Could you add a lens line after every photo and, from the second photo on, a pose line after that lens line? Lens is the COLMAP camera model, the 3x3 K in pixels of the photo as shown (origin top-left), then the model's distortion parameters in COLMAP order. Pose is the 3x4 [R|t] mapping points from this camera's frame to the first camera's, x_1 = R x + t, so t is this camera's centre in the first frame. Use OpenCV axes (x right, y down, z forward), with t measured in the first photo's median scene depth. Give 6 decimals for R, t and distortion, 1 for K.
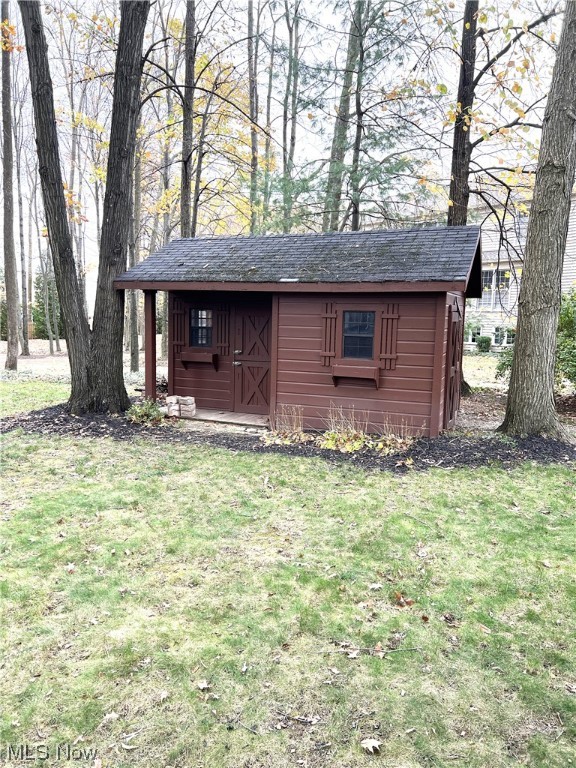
lens RADIAL K [[575.9, 0, 289.1], [0, 575.9, 388.5], [0, 0, 1]] dist [0.008145, -0.005774]
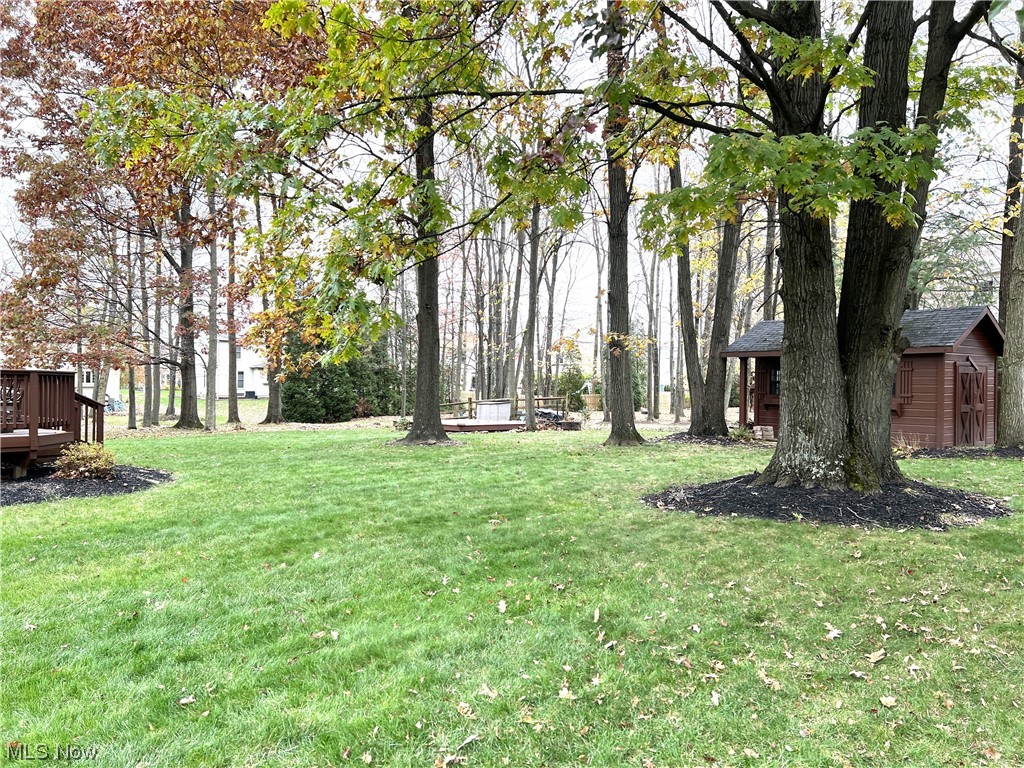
lens RADIAL K [[766.4, 0, 516.9], [0, 766.4, 384.8], [0, 0, 1]] dist [0.060353, -0.068513]
pose [[0.884314, -0.011370, -0.466755, 0.187429], [-0.052011, 0.991082, -0.122683, 0.190669], [0.463987, 0.132767, 0.875836, -1.102670]]
